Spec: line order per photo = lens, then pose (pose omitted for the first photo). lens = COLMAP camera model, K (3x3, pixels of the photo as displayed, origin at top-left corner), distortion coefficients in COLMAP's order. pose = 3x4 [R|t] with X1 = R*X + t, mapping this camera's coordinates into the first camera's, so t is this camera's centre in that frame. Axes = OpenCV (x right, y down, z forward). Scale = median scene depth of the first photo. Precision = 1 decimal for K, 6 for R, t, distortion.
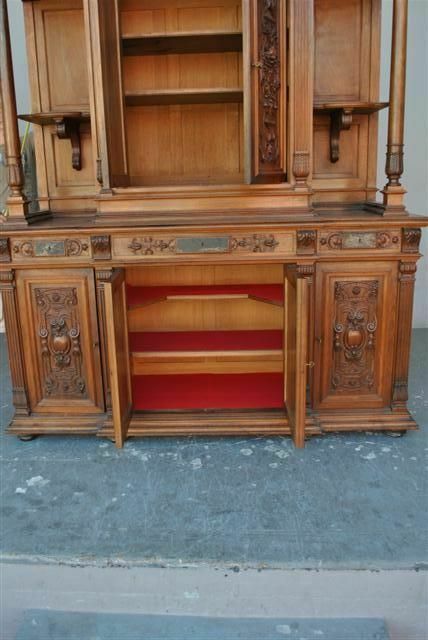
lens RADIAL K [[547.0, 0, 208.2], [0, 547.0, 317.5], [0, 0, 1]] dist [-0.072090, 0.007831]
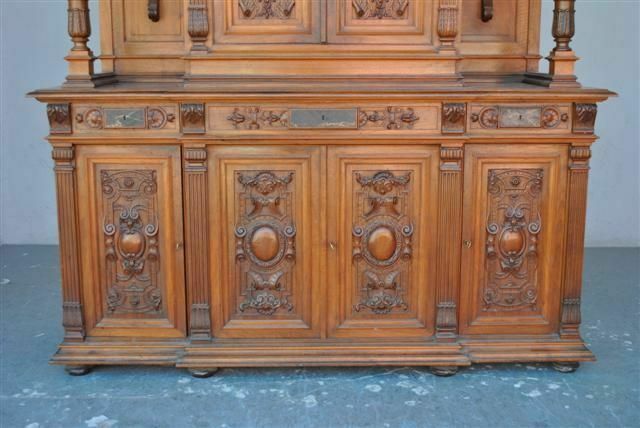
lens RADIAL K [[808.5, 0, 323.2], [0, 808.5, 201.6], [0, 0, 1]] dist [-0.031386, 0.000538]
pose [[0.998396, 0.019235, 0.053241, -0.067184], [-0.015744, 0.997746, -0.065236, 0.060611], [-0.054376, 0.064293, 0.996449, -0.148708]]
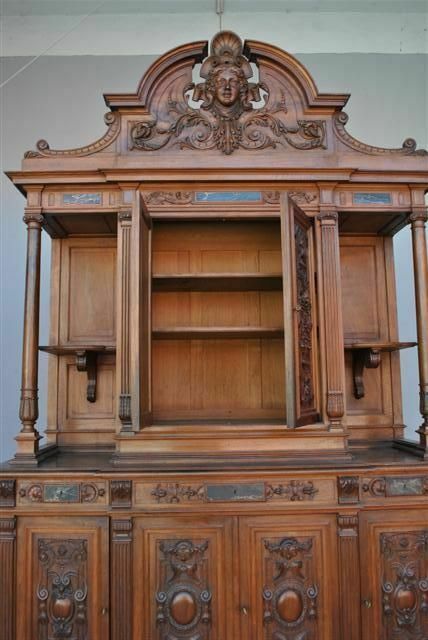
lens RADIAL K [[547.0, 0, 208.2], [0, 547.0, 317.5], [0, 0, 1]] dist [-0.072090, 0.007831]
pose [[0.998533, 0.022841, 0.049087, -0.100798], [-0.002883, 0.927796, -0.373076, -0.063790], [-0.054064, 0.372388, 0.926501, 0.062989]]
